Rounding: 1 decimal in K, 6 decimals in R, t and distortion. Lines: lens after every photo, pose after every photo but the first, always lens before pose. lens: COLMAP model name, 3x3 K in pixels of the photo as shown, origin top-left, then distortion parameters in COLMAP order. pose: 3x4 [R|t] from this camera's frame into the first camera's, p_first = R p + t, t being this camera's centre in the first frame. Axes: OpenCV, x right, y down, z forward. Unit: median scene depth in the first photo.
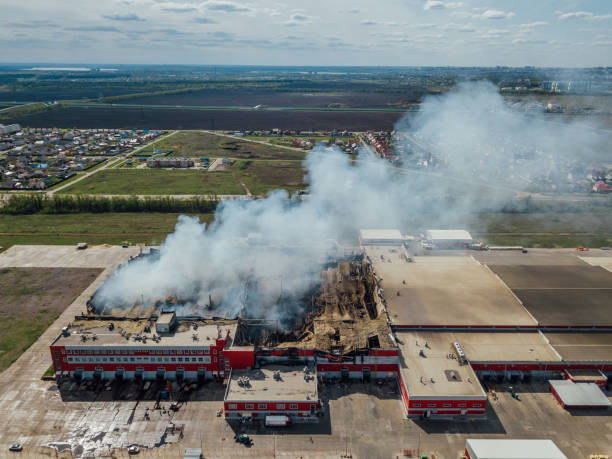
lens RADIAL K [[475.2, 0, 306.0], [0, 475.2, 229.5], [0, 0, 1]] dist [0.005682, 0.002801]
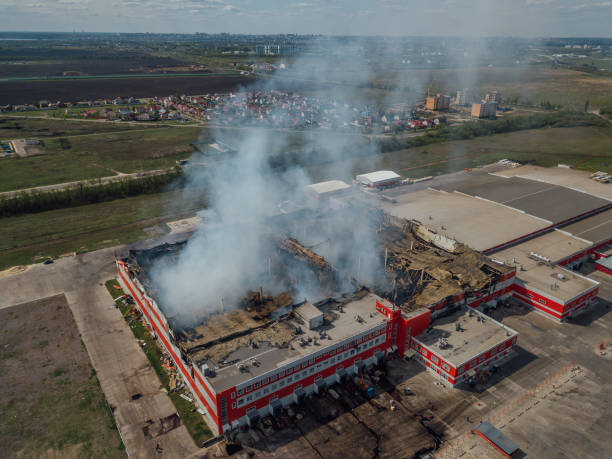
lens RADIAL K [[467.5, 0, 306.0], [0, 467.5, 229.5], [0, 0, 1]] dist [0.011274, 0.000599]
pose [[0.829705, -0.214036, 0.515538, -0.693937], [0.179515, 0.976817, 0.116634, -0.041164], [-0.528550, -0.004225, 0.848892, 0.344290]]
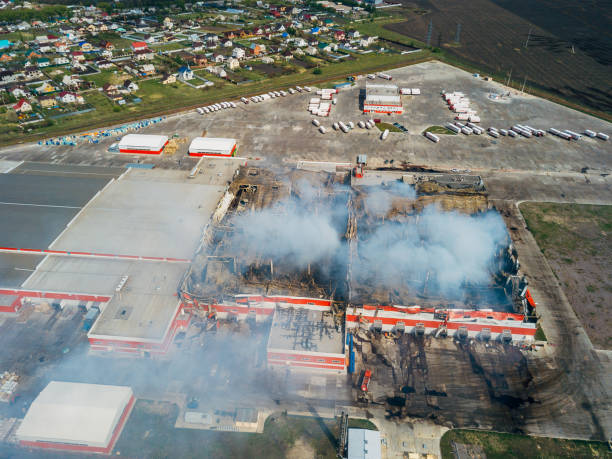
lens RADIAL K [[466.6, 0, 306.0], [0, 466.6, 229.5], [0, 0, 1]] dist [0.026631, 0.001145]
pose [[-0.994854, -0.066635, 0.076323, -0.132334], [0.021309, 0.598835, 0.800589, -0.758120], [-0.099052, 0.798096, -0.594333, 1.922985]]
